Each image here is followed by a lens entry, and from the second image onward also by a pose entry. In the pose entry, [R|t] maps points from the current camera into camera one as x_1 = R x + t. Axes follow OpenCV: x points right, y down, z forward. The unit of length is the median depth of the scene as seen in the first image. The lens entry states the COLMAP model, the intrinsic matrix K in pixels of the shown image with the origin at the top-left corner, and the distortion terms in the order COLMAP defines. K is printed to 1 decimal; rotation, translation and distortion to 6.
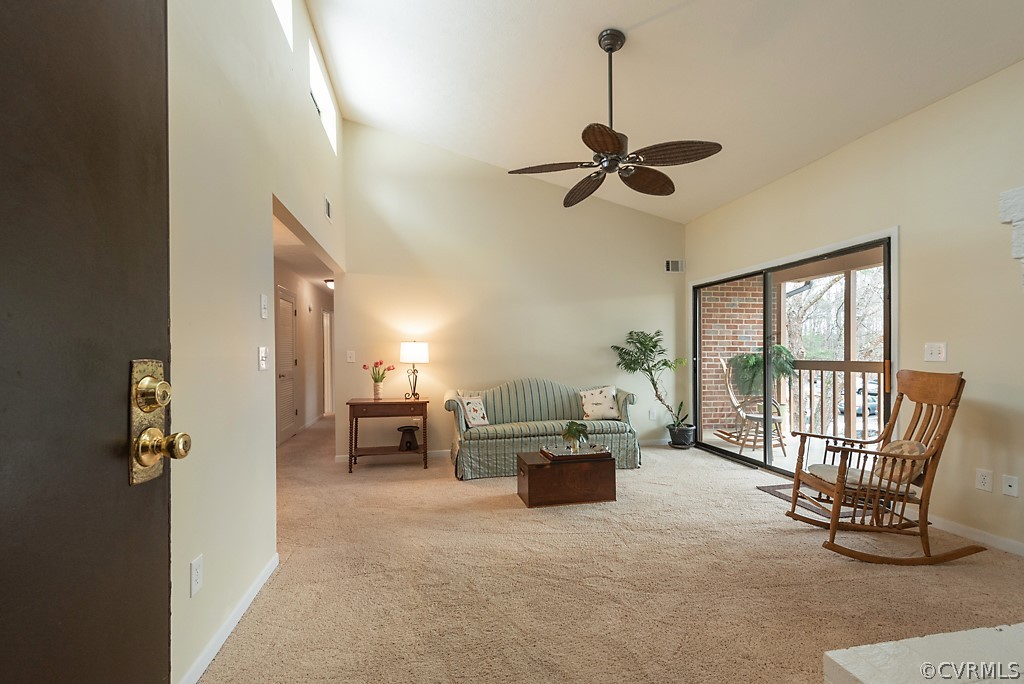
lens RADIAL K [[431.9, 0, 499.7], [0, 431.9, 355.9], [0, 0, 1]] dist [0.000796, -0.006750]
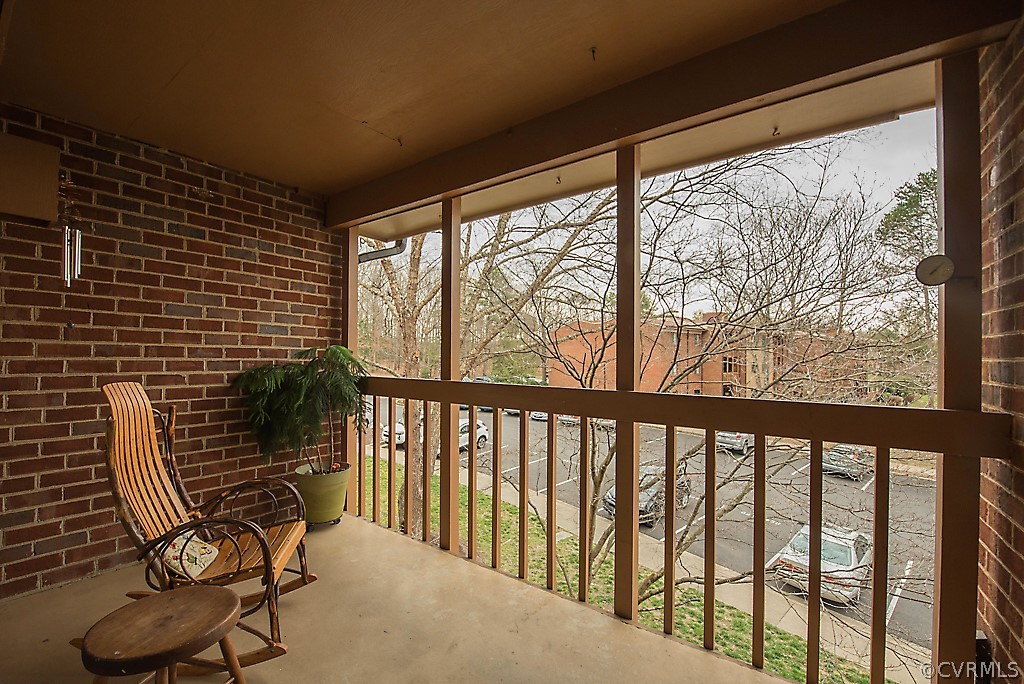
lens RADIAL K [[415.7, 0, 508.4], [0, 415.7, 357.4], [0, 0, 1]] dist [0.018995, -0.007460]
pose [[0.693553, 0.005366, 0.720385, 0.419813], [-0.007895, 0.999969, 0.000153, -0.013328], [-0.720362, -0.005794, 0.693574, 0.505289]]
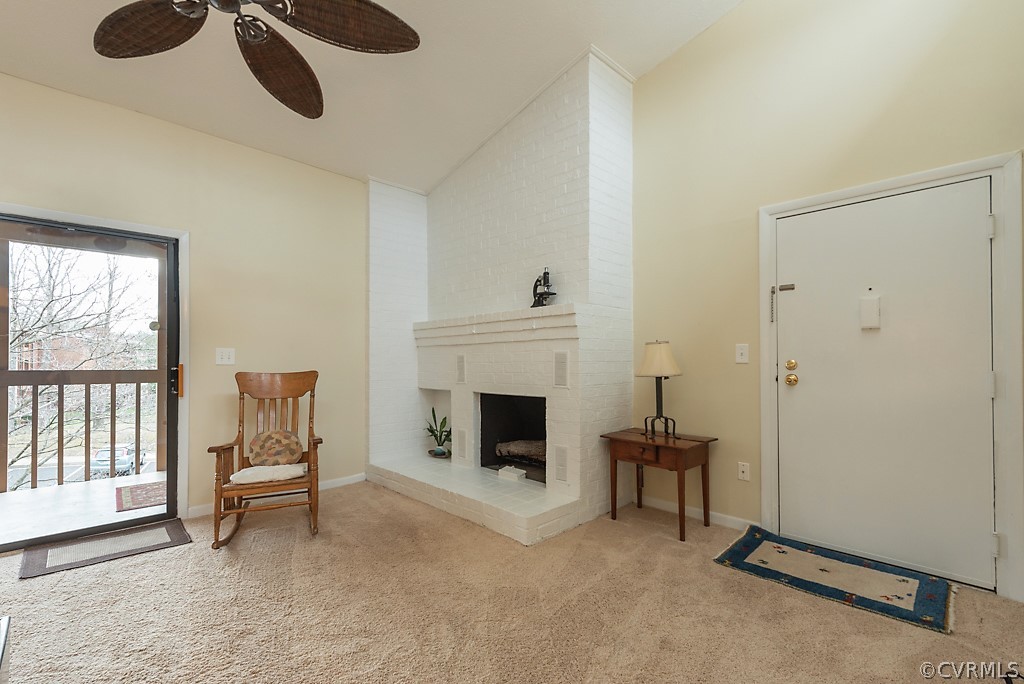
lens RADIAL K [[449.7, 0, 505.4], [0, 449.7, 357.6], [0, 0, 1]] dist [0.020837, -0.008308]
pose [[-0.543359, 0.012935, 0.839401, -0.165047], [0.007335, 0.999916, -0.010660, 0.005097], [-0.839469, 0.000364, -0.543408, 0.423011]]
